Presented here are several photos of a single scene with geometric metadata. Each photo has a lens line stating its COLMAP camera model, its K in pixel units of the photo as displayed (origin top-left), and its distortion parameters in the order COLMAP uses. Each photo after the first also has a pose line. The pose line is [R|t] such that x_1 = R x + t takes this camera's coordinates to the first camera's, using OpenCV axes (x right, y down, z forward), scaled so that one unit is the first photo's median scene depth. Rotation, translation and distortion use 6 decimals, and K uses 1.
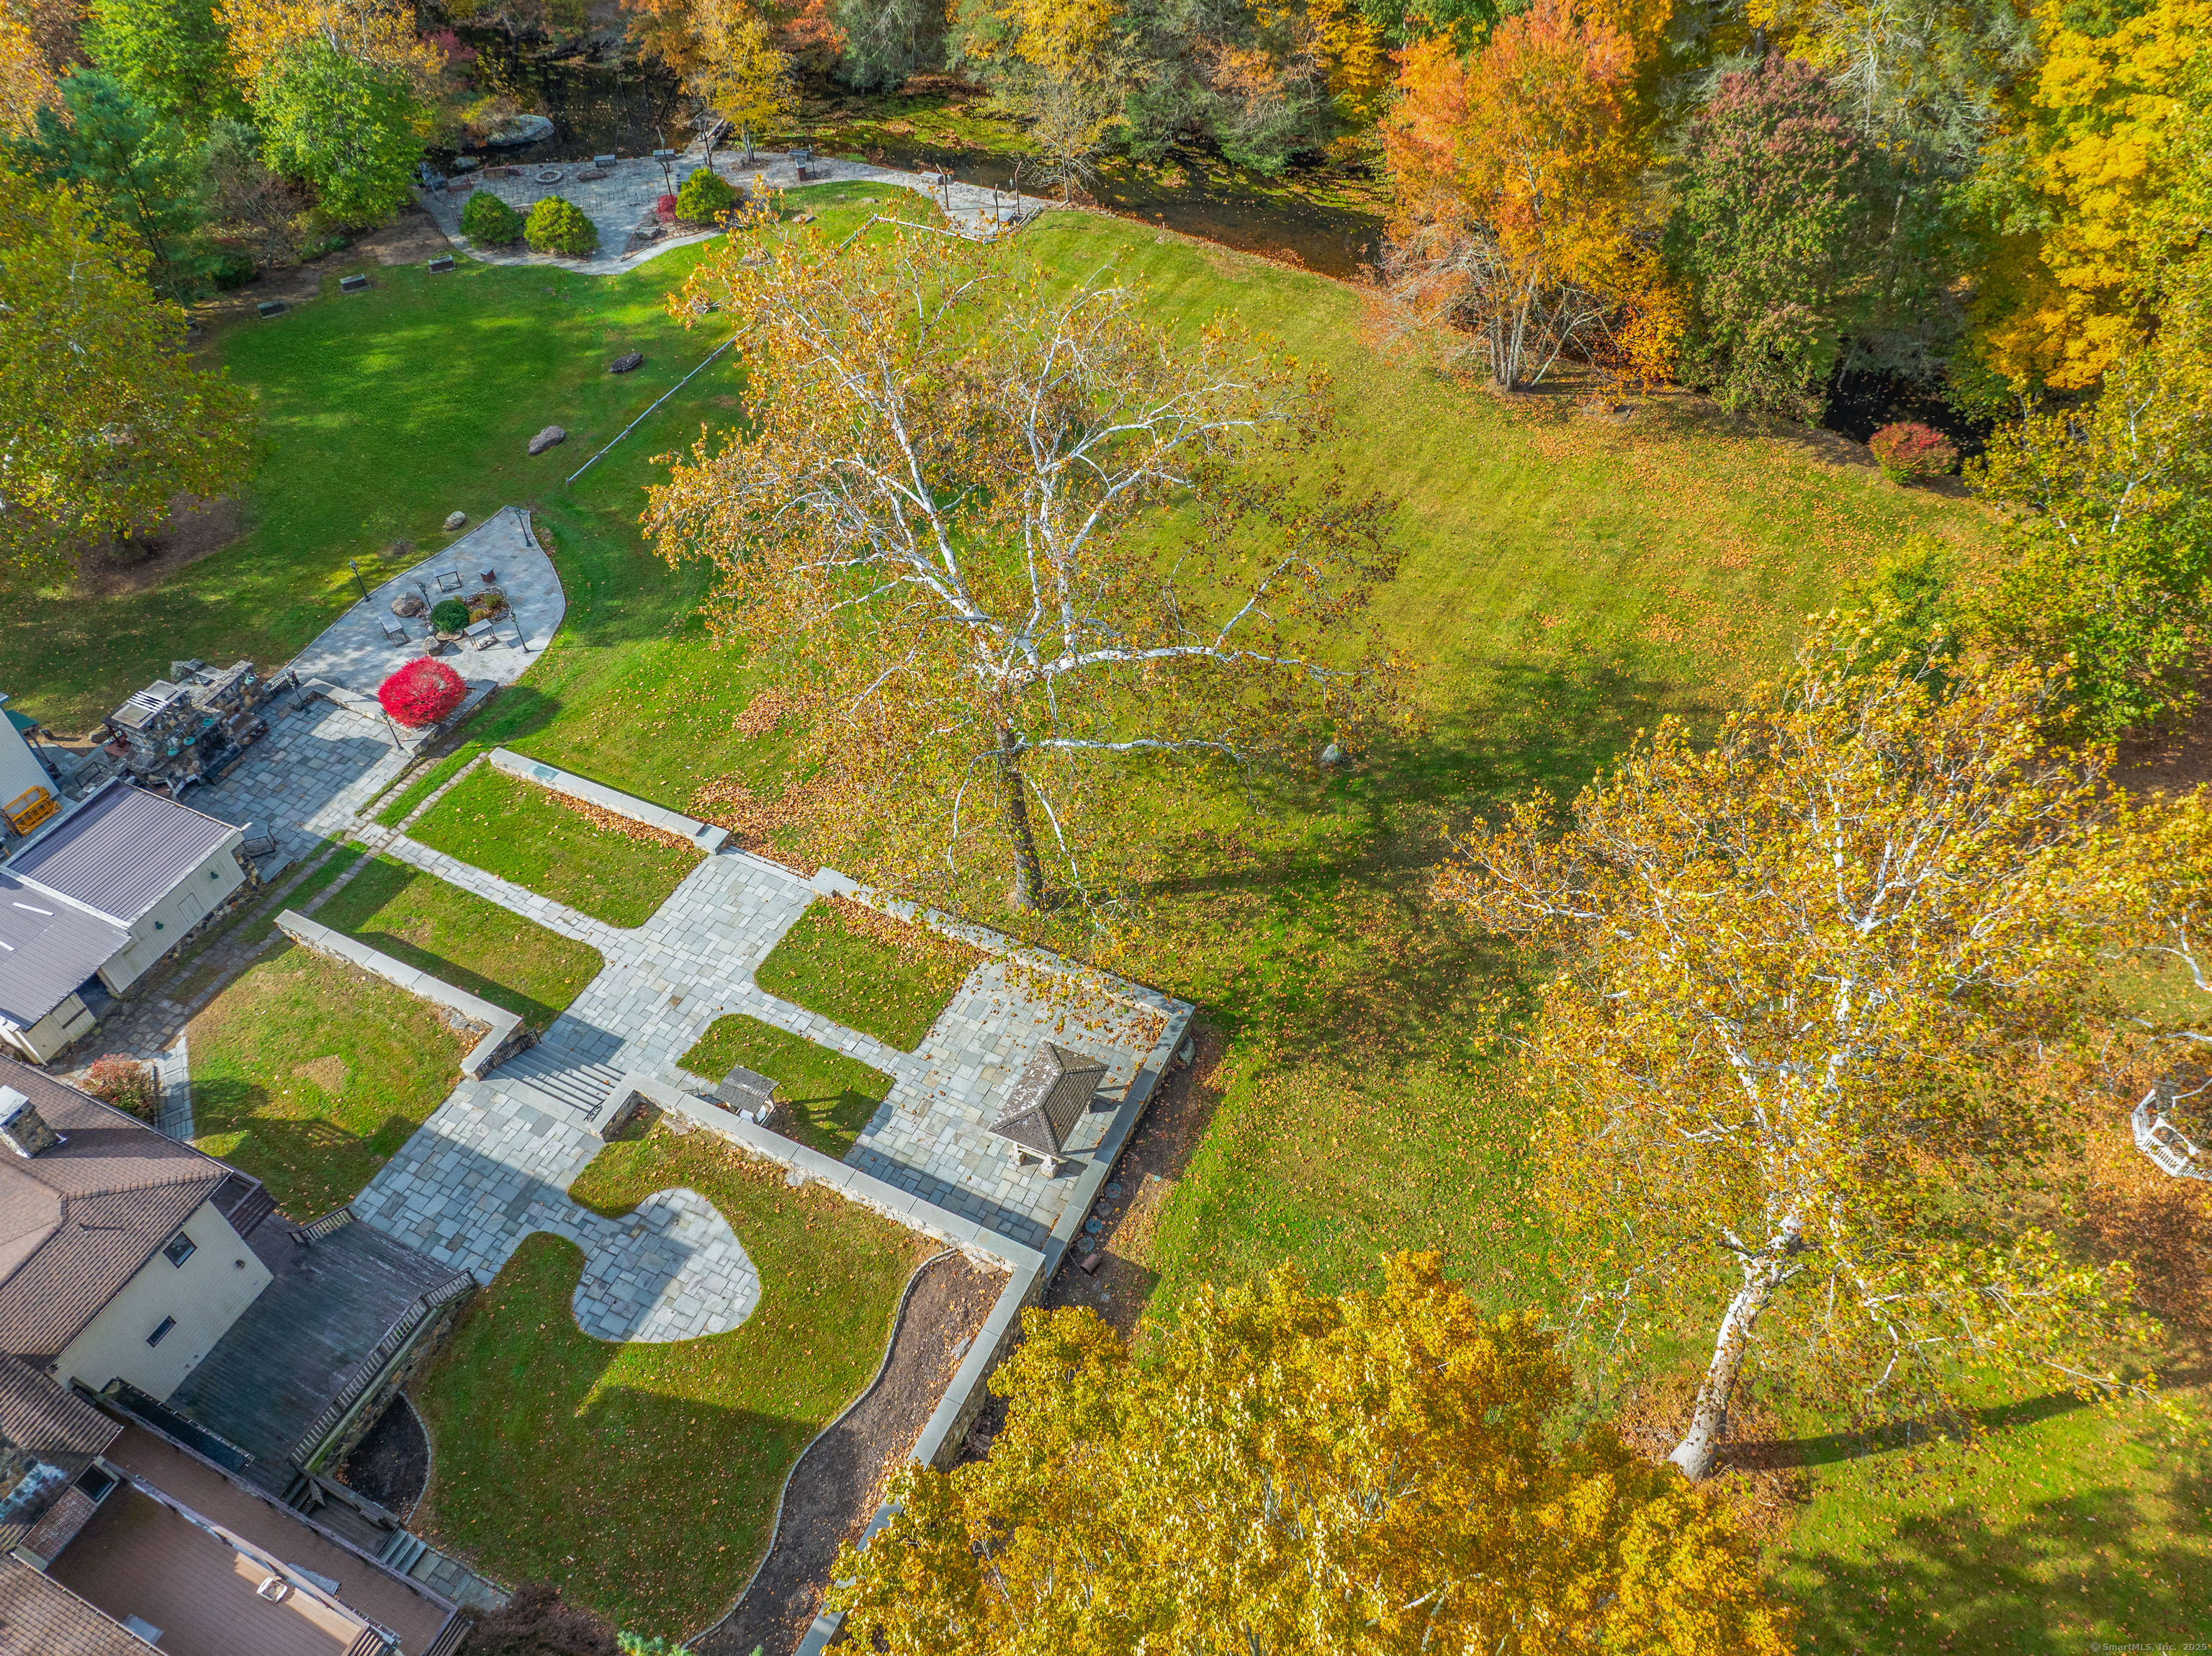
lens RADIAL K [[1602.8, 0, 1106.0], [0, 1602.8, 828.0], [0, 0, 1]] dist [-0.044102, -0.001321]
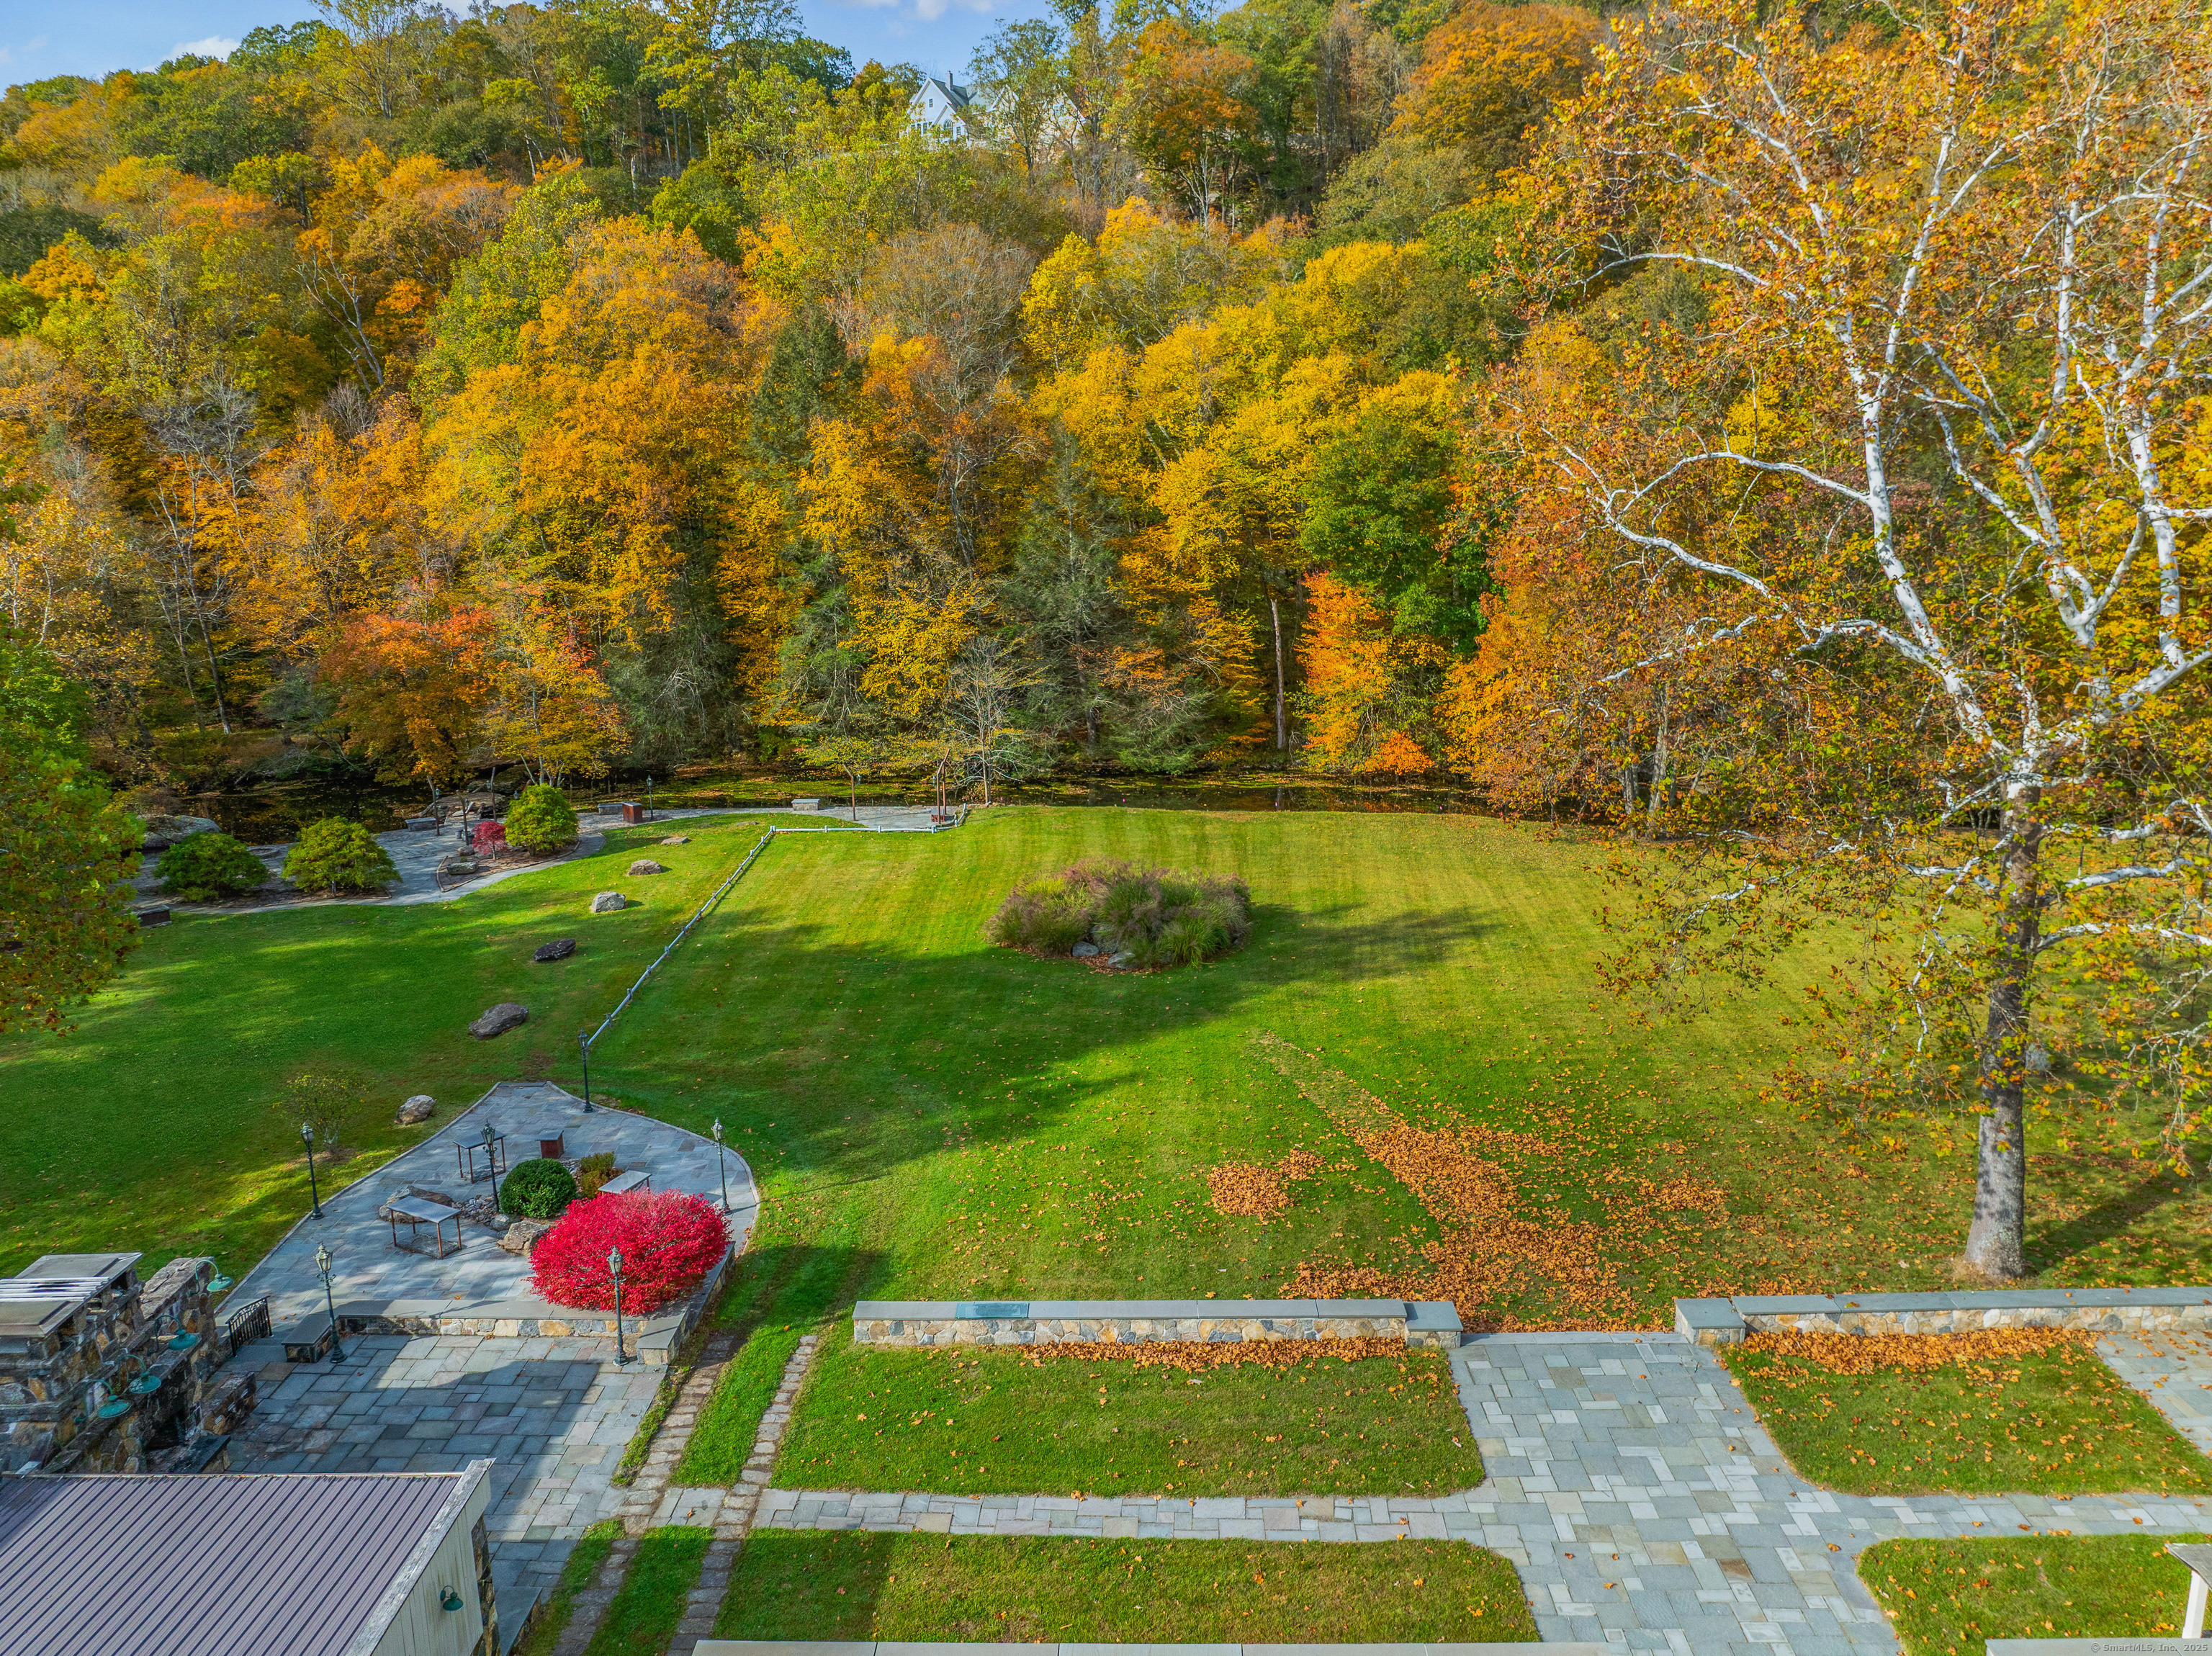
lens RADIAL K [[1602.8, 0, 1106.0], [0, 1602.8, 828.0], [0, 0, 1]] dist [-0.044102, -0.001321]
pose [[0.903033, -0.070415, 0.423761, -0.509067], [0.297838, 0.813497, -0.499516, 0.093906], [-0.309554, 0.577291, 0.755587, 0.539061]]
